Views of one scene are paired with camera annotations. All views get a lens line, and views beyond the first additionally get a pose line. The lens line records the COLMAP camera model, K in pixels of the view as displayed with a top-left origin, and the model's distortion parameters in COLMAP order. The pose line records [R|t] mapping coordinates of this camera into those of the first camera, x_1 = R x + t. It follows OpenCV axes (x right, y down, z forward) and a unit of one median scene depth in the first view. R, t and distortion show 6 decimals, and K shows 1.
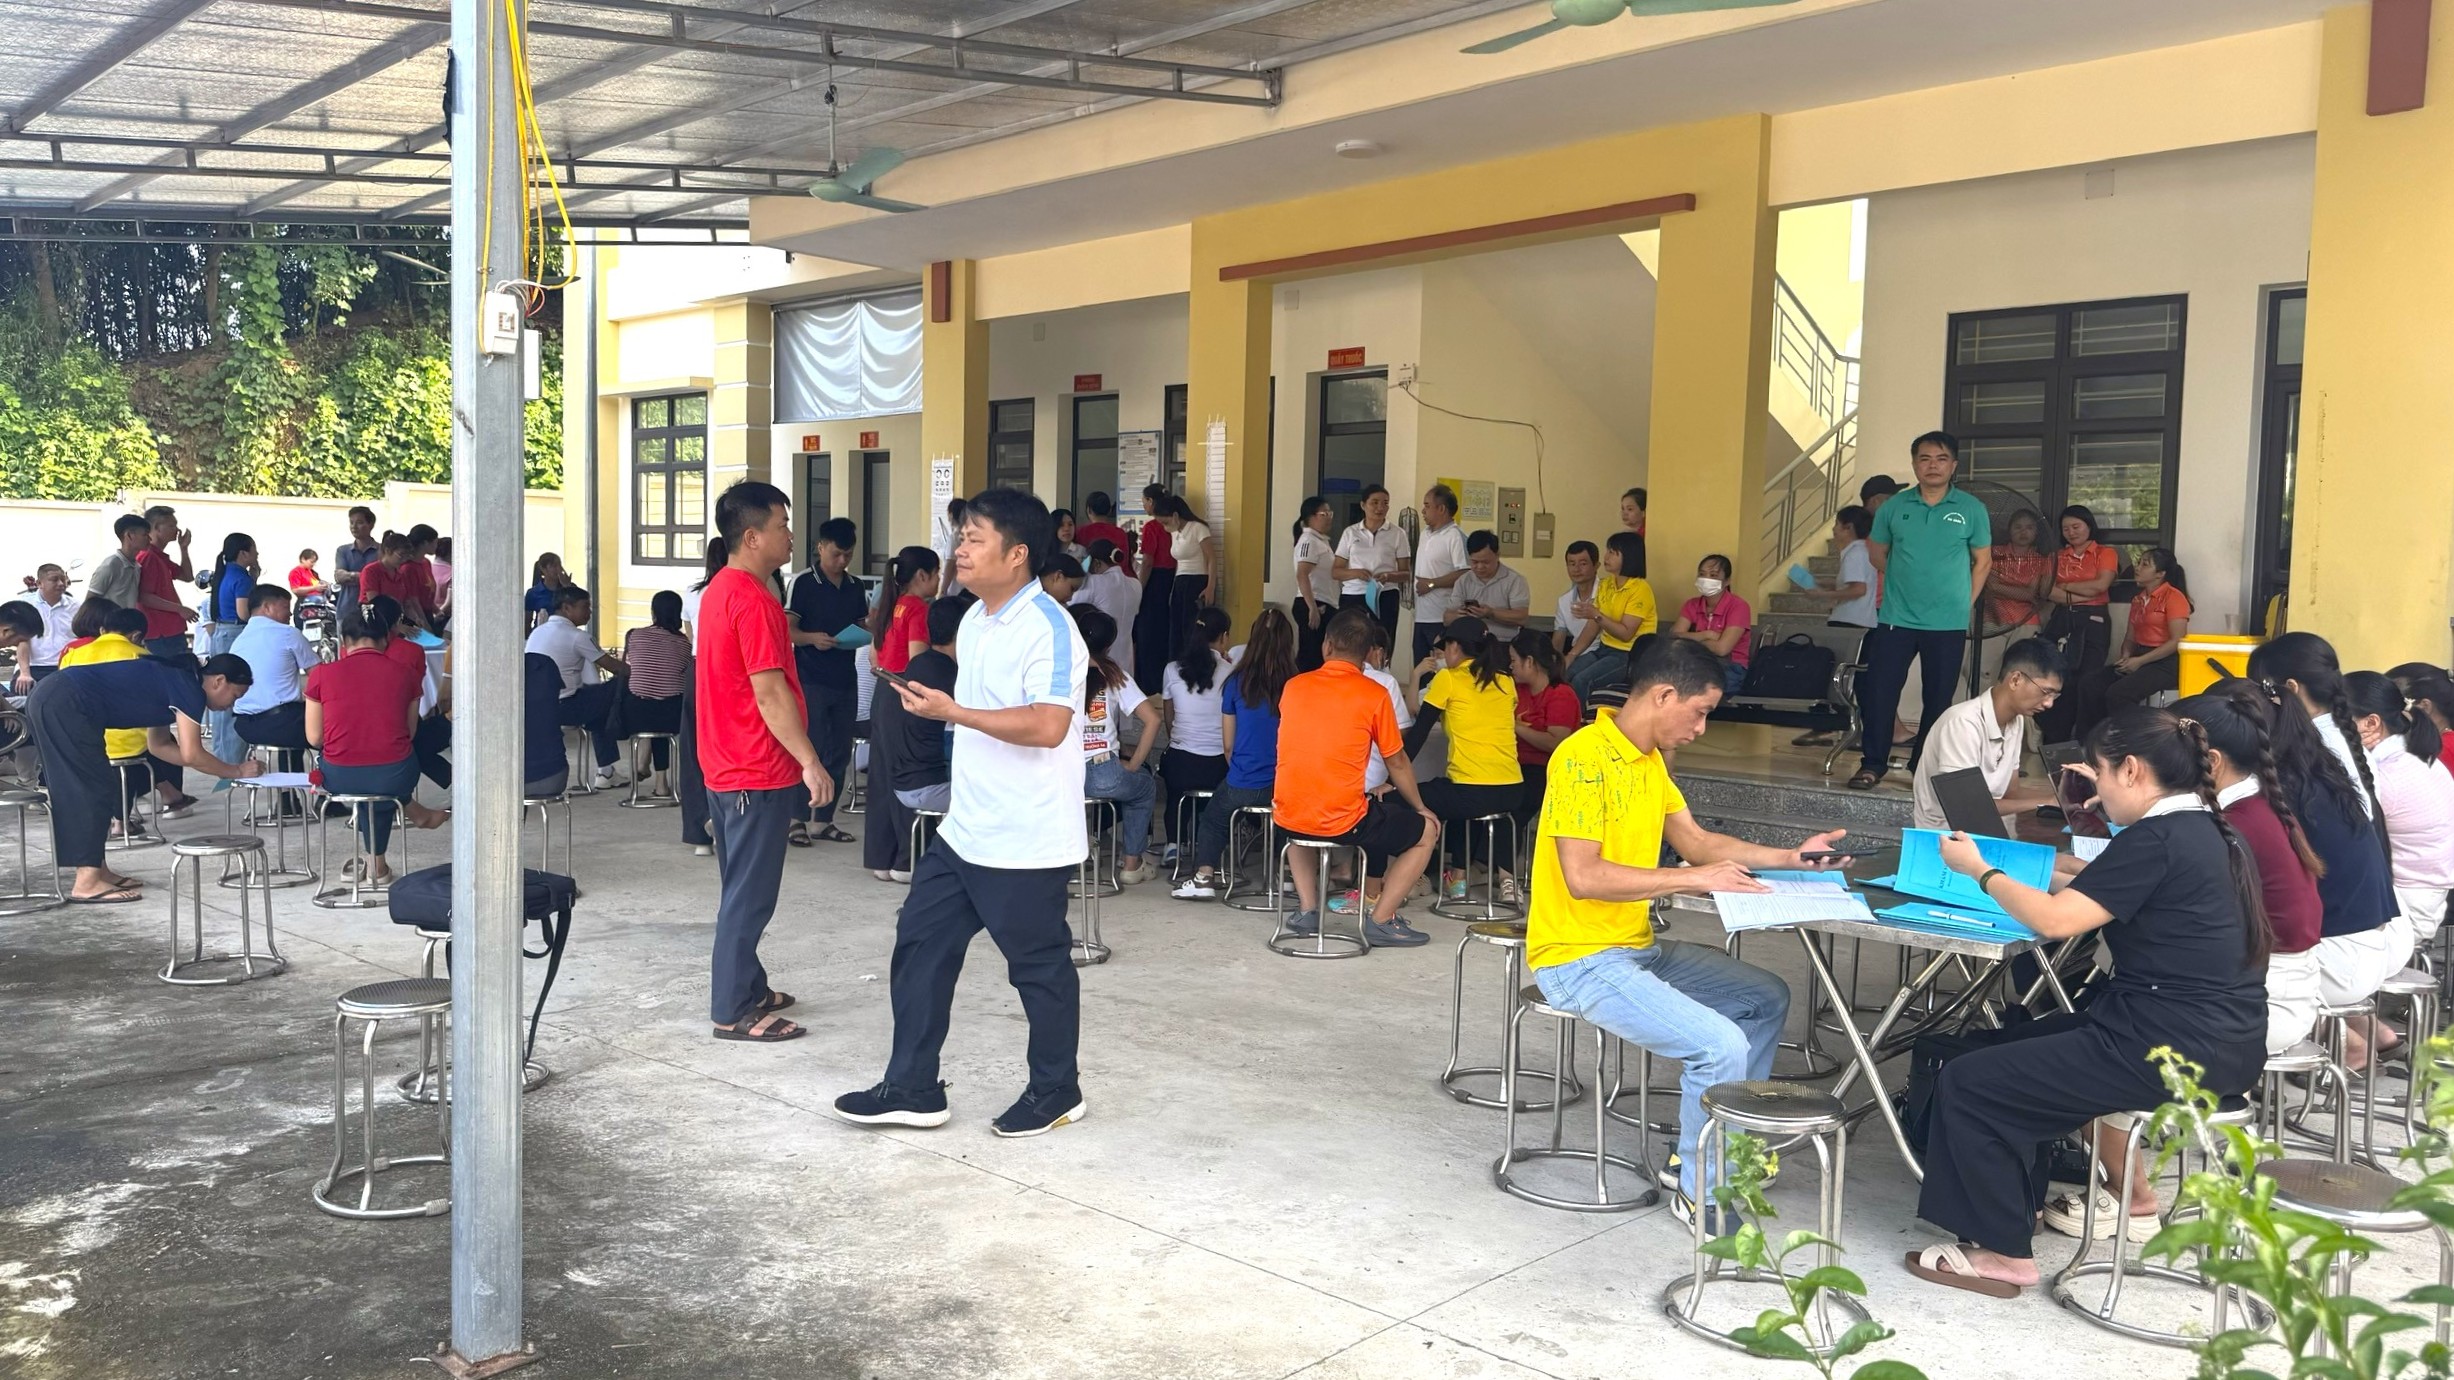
lens RADIAL K [[1808.1, 0, 1201.6], [0, 1808.1, 680.3], [0, 0, 1]] dist [-0.009159, 0.005874]
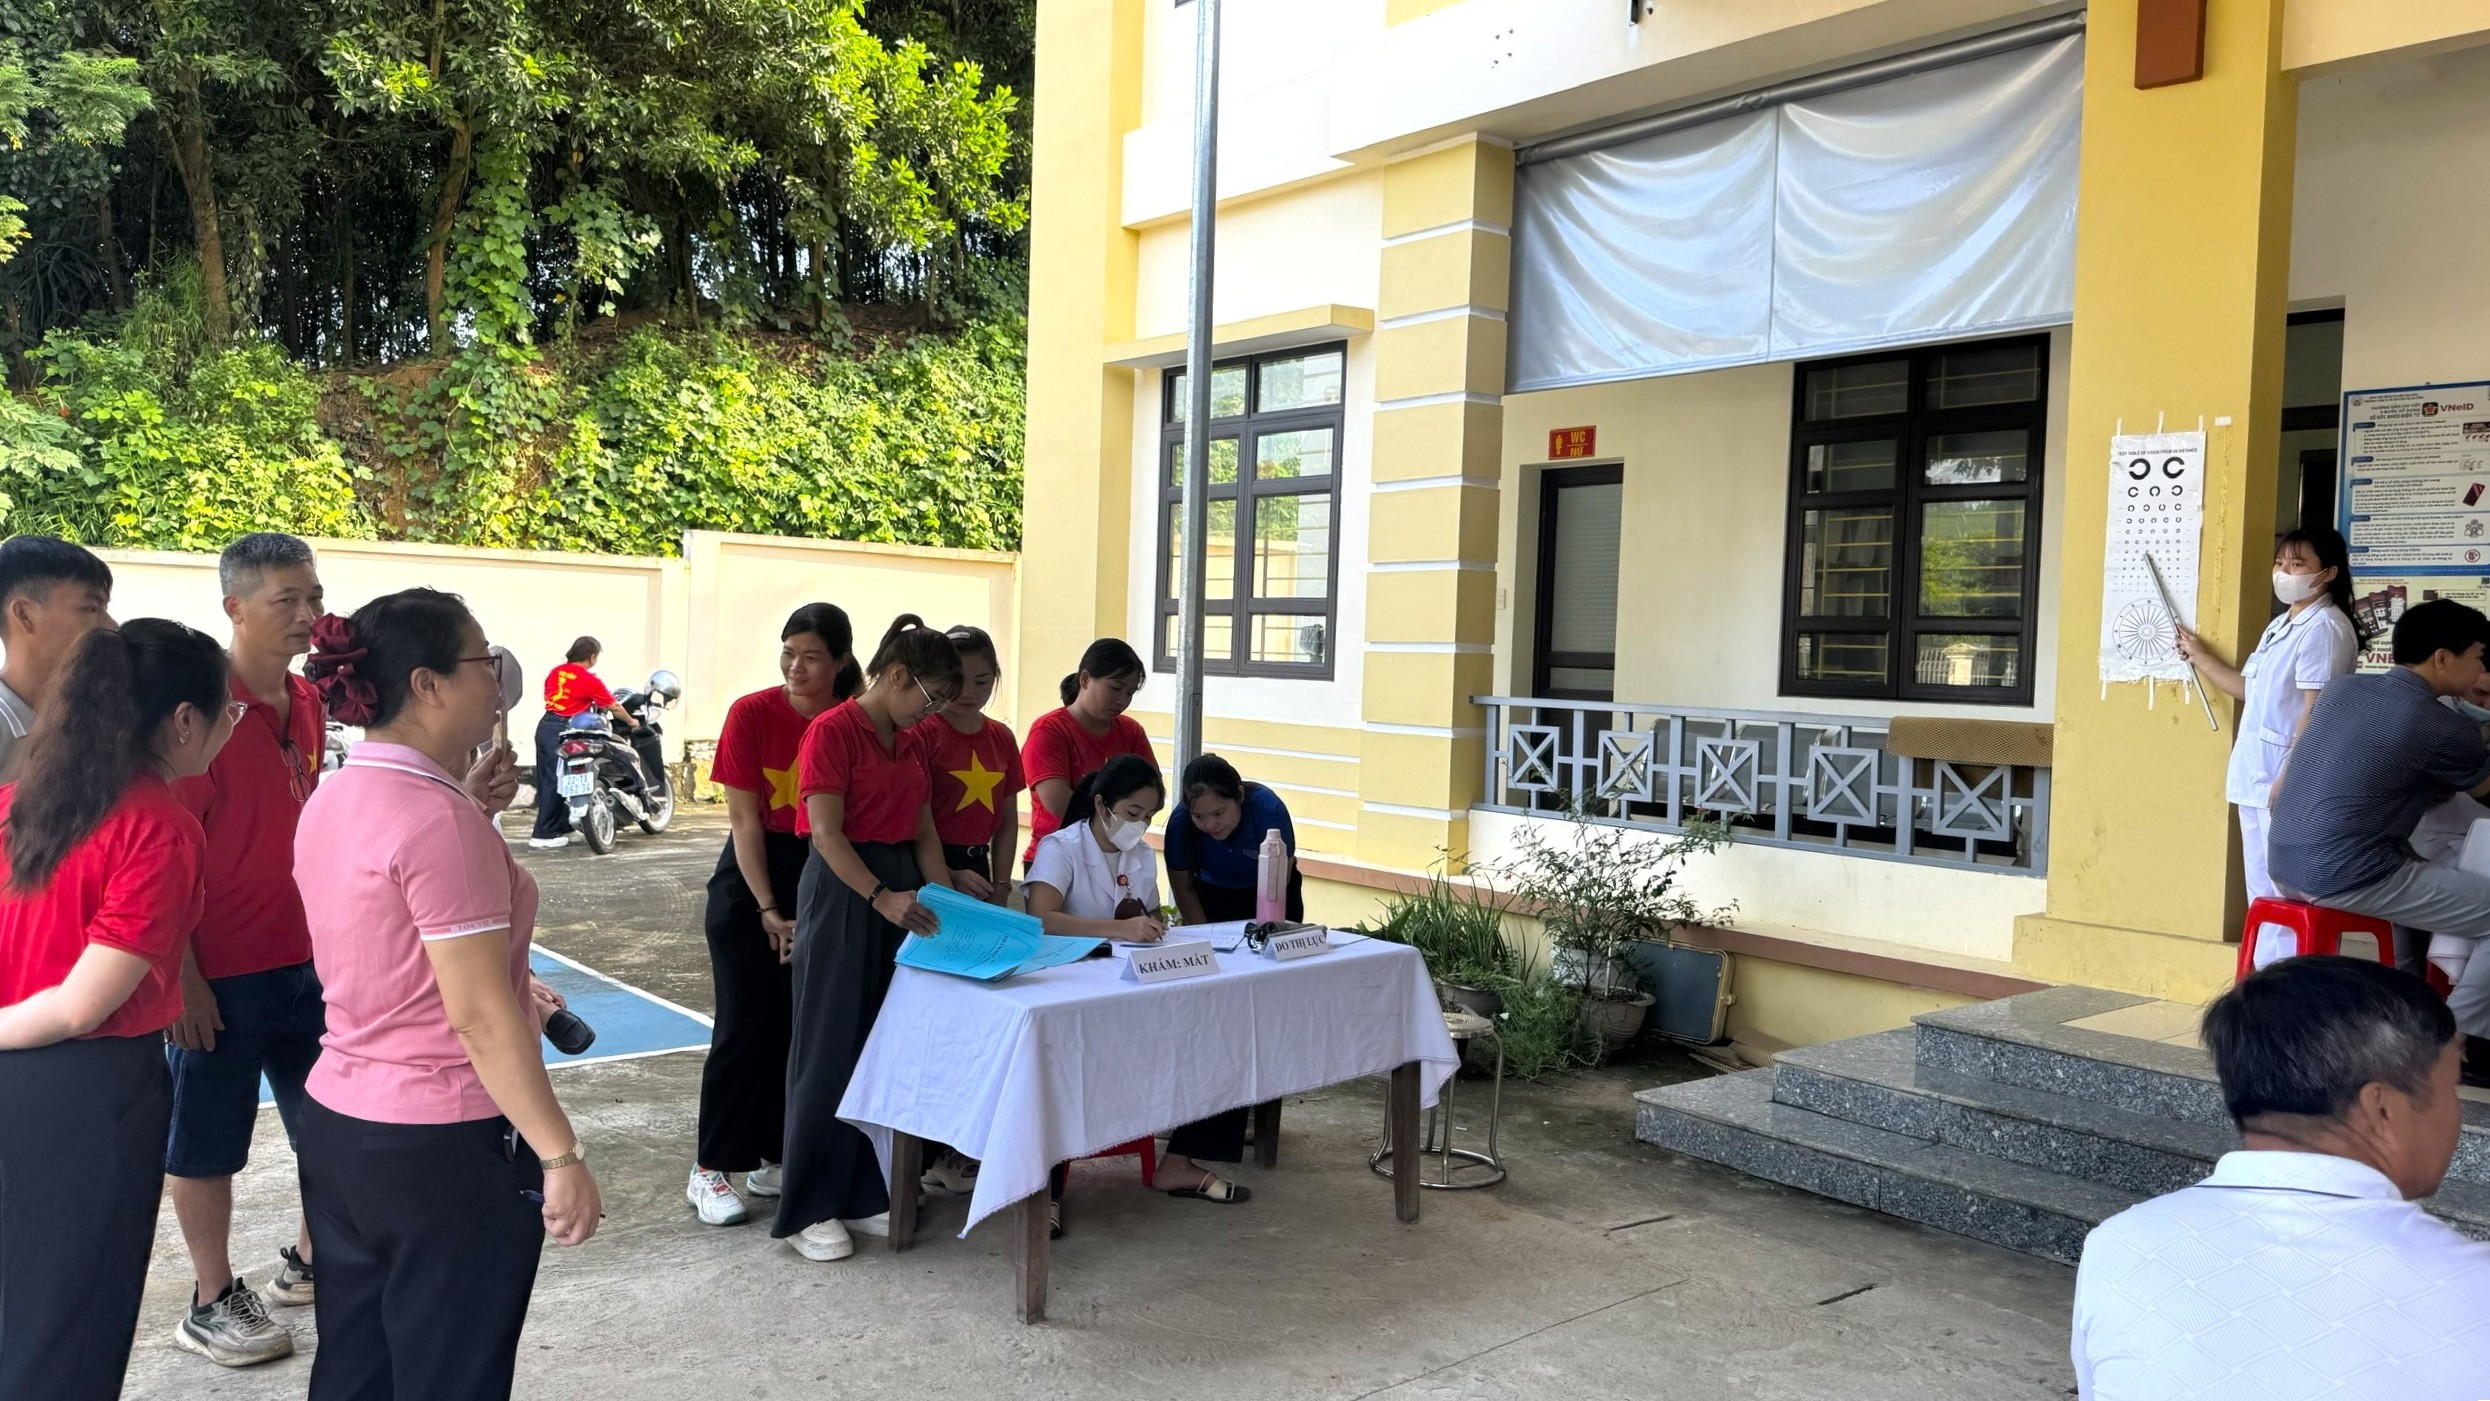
lens RADIAL K [[1834.6, 0, 1270.6], [0, 1834.6, 717.8], [0, 0, 1]] dist [-0.009159, 0.005874]
pose [[0.997105, 0.015178, -0.074513, -0.165949], [-0.017215, 0.999494, -0.026765, -0.025009], [0.074069, 0.027970, 0.996861, 0.314094]]
